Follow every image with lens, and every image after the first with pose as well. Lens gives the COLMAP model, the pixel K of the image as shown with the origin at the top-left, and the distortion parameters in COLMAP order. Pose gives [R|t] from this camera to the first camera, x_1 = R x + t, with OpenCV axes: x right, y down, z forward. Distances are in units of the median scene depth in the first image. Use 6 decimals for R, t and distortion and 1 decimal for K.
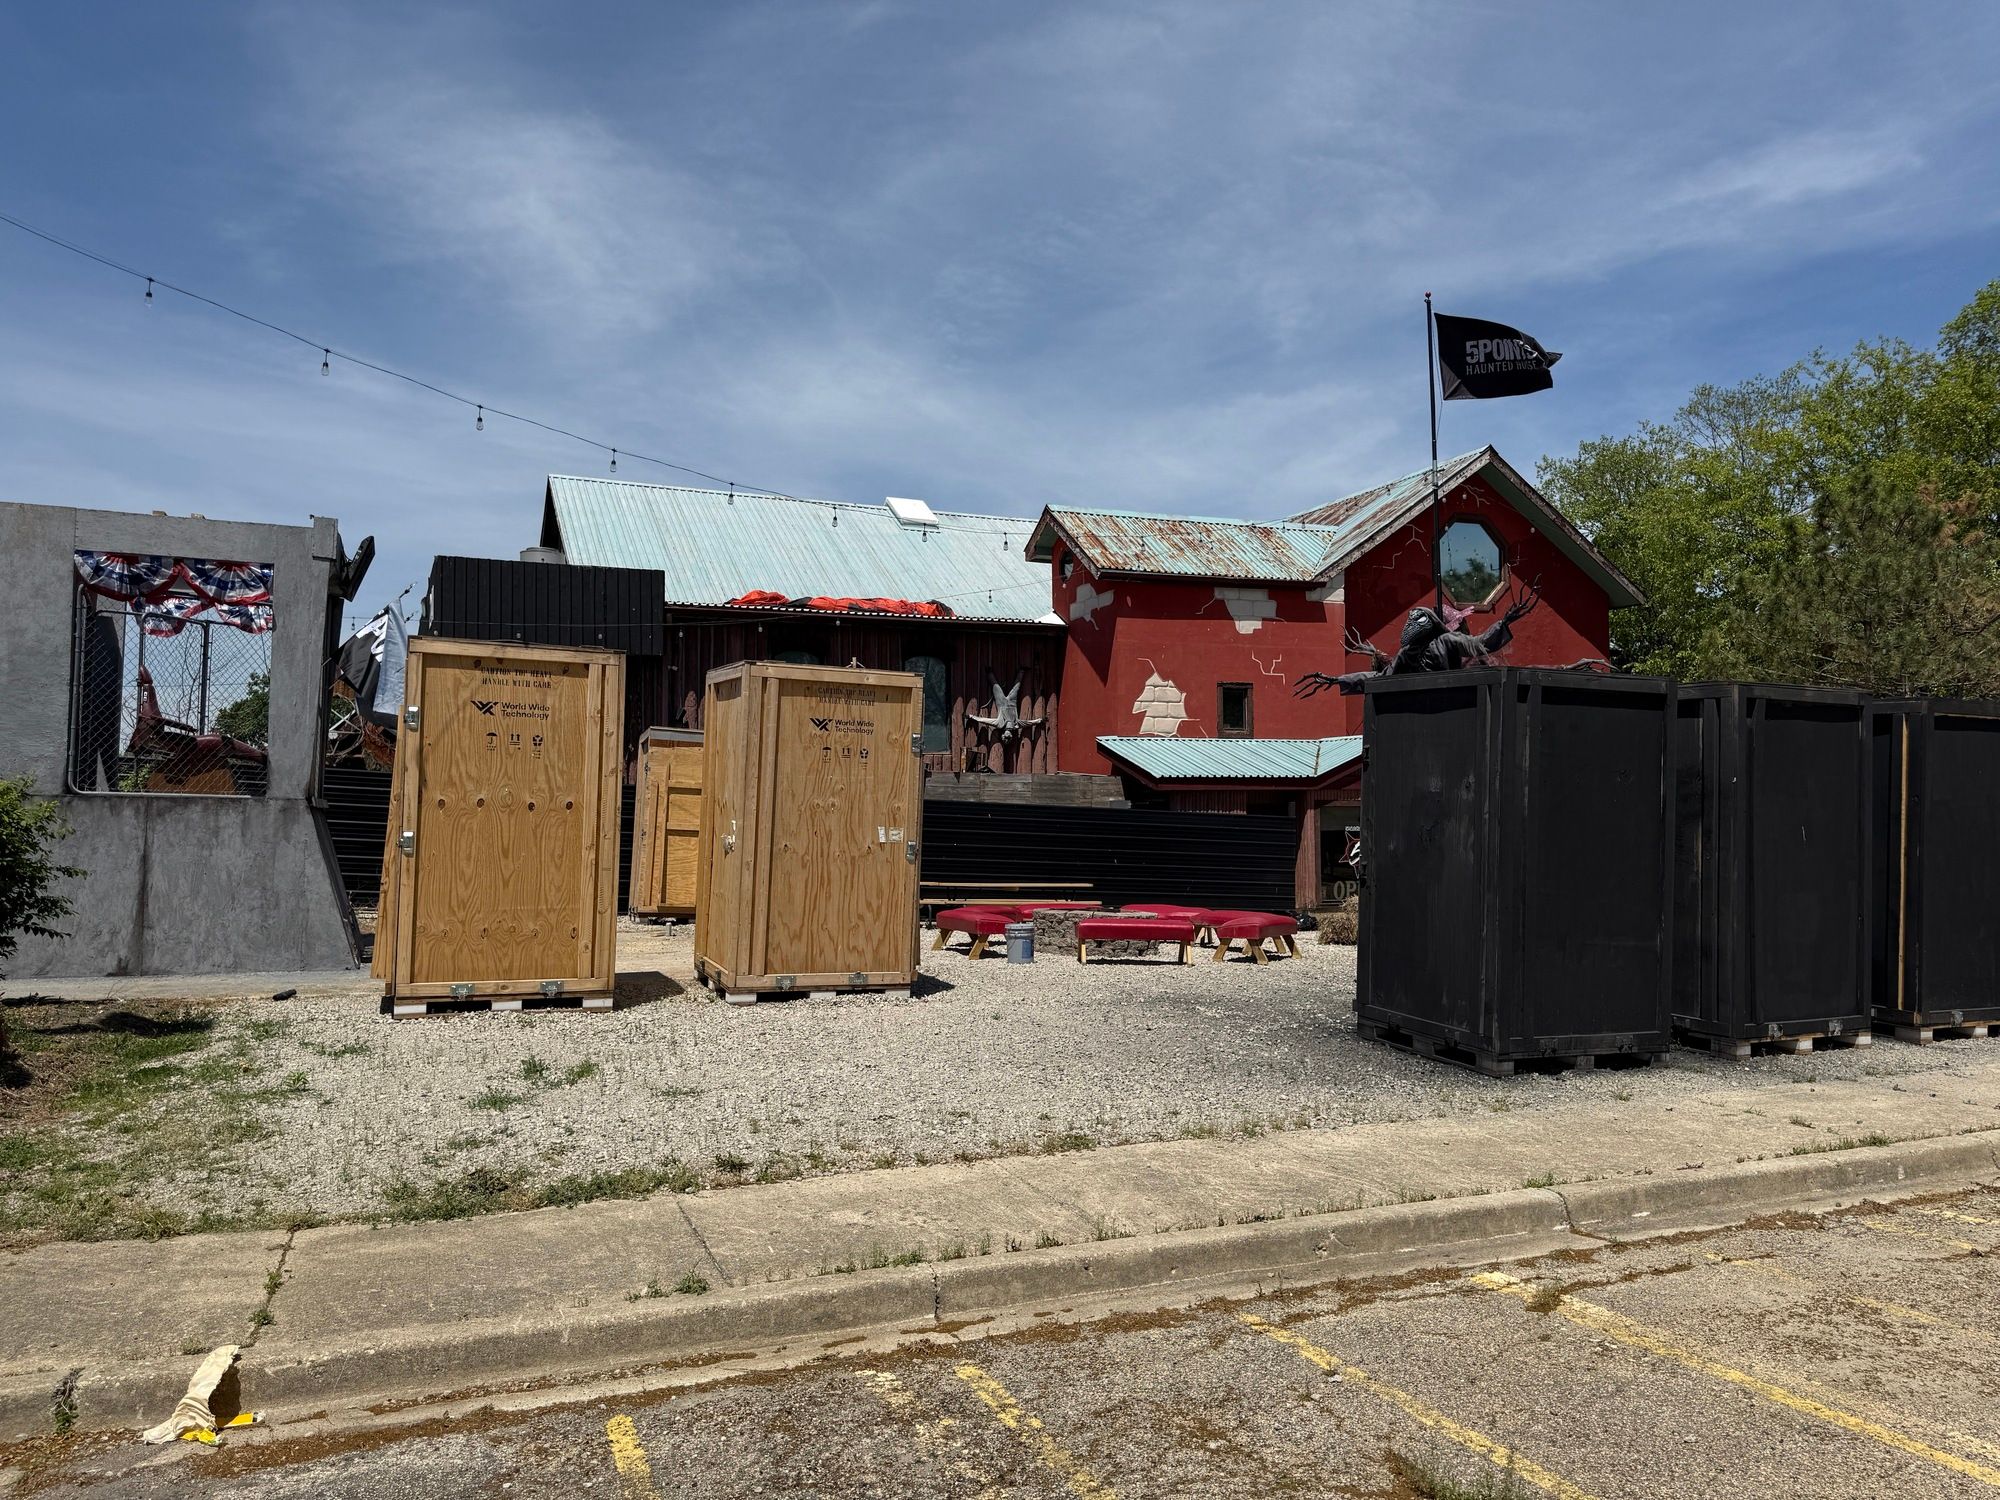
lens RADIAL K [[1408.5, 0, 1000.0], [0, 1408.5, 750.0], [0, 0, 1]] dist [-0.001676, -0.004879]
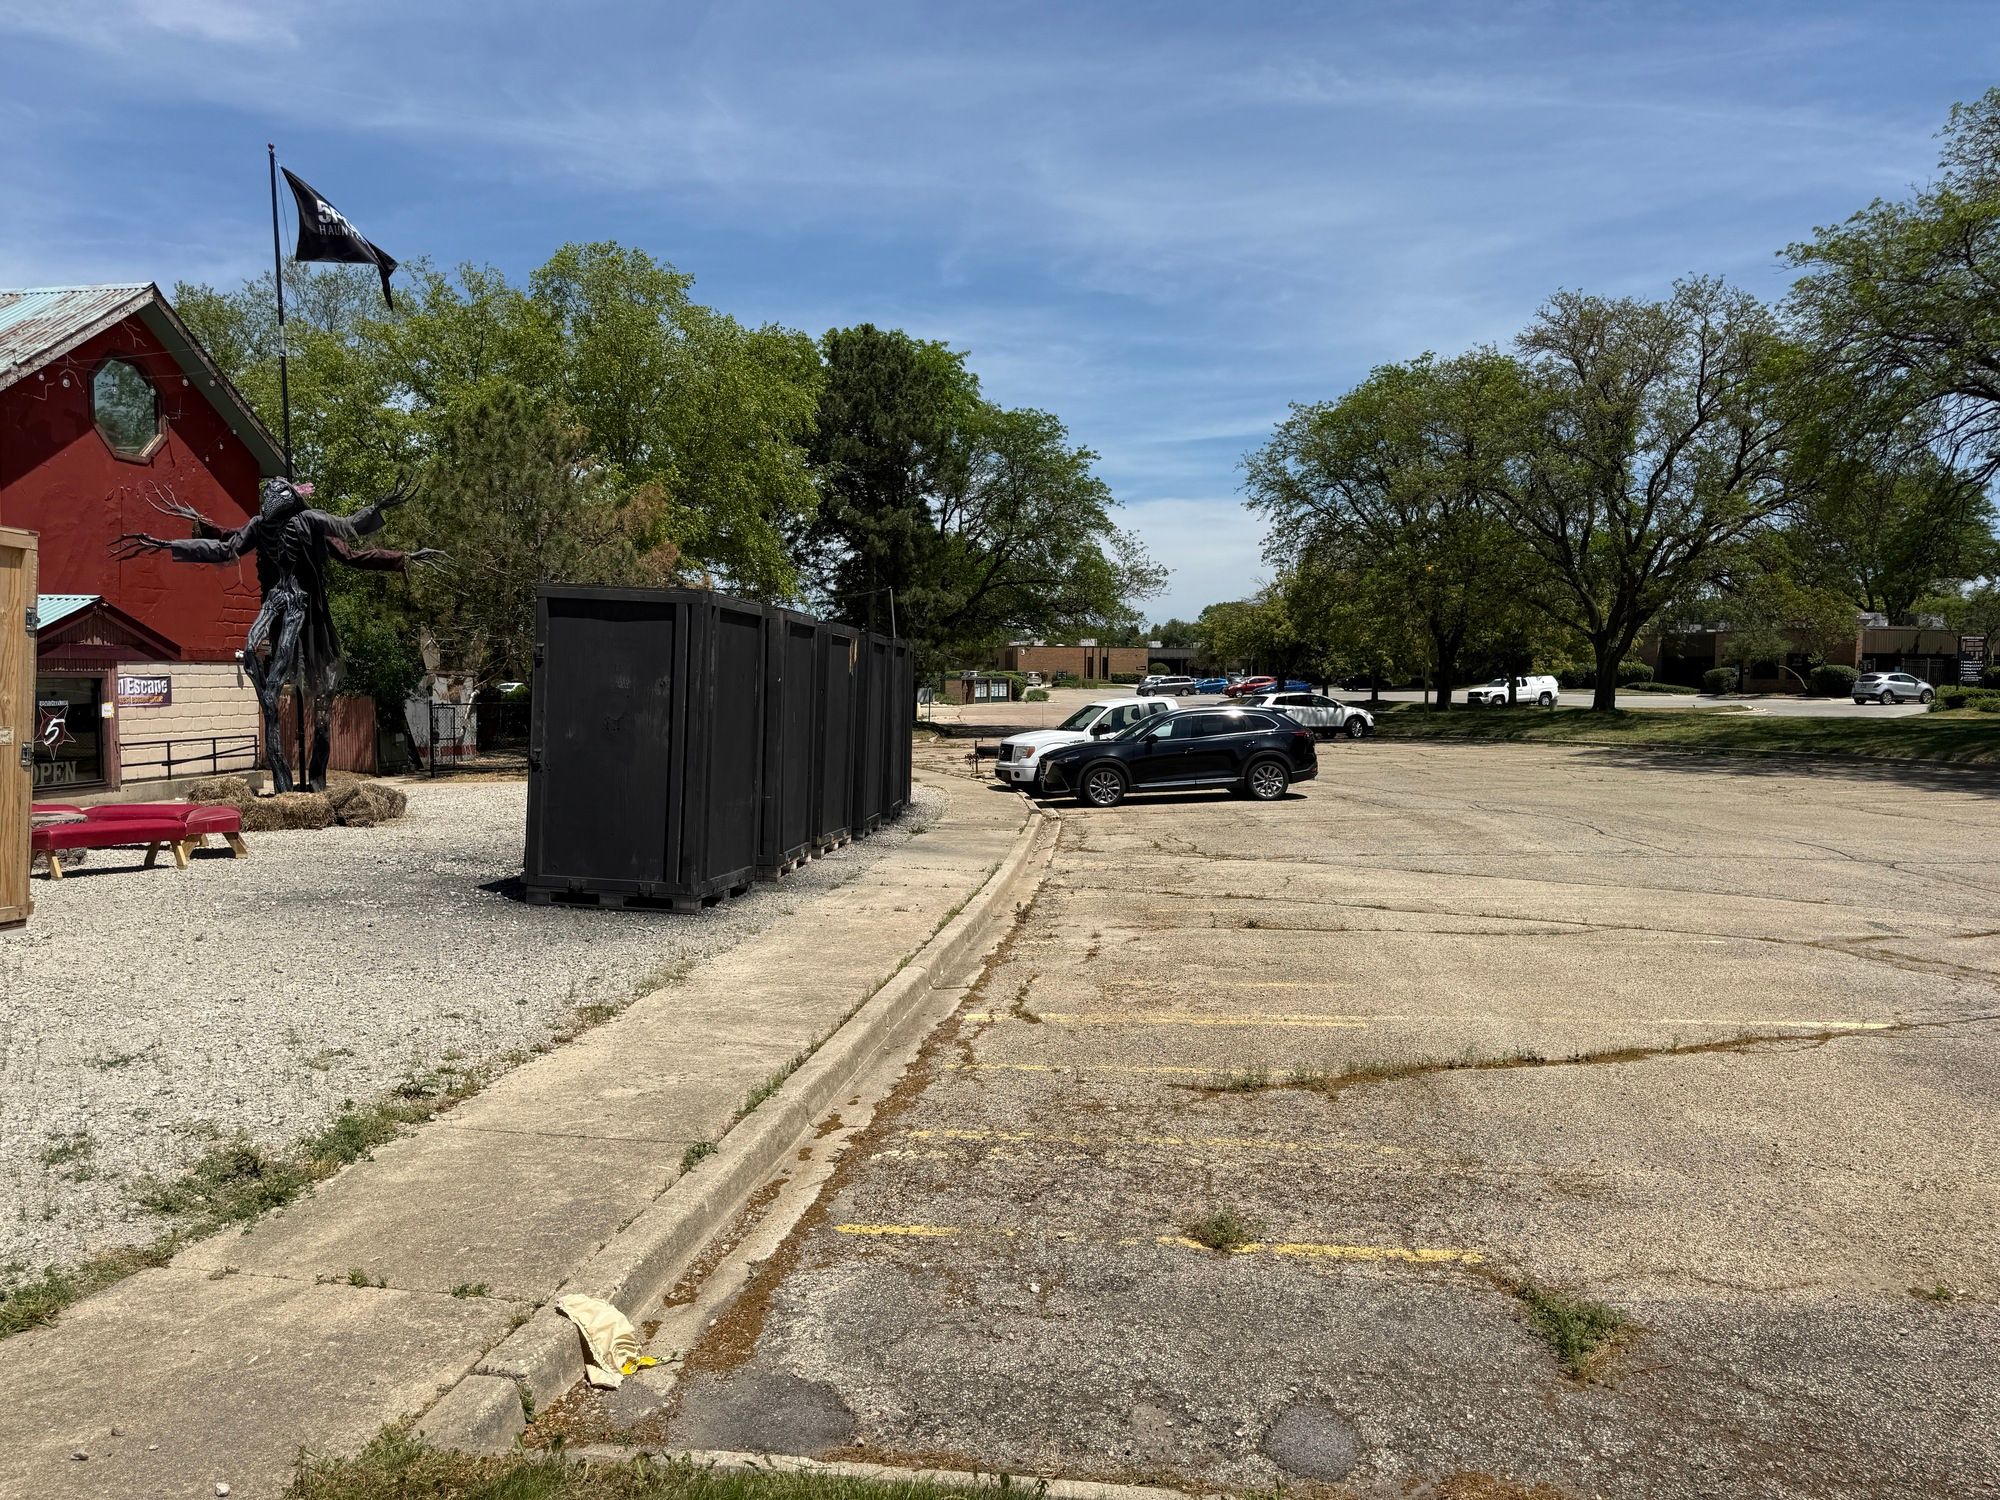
lens RADIAL K [[1408.5, 0, 1000.0], [0, 1408.5, 750.0], [0, 0, 1]] dist [-0.001676, -0.004879]
pose [[0.512533, -0.033741, 0.858004, -0.269384], [-0.051126, 0.996256, 0.069718, -0.008268], [-0.857144, -0.079599, 0.508889, 0.060864]]
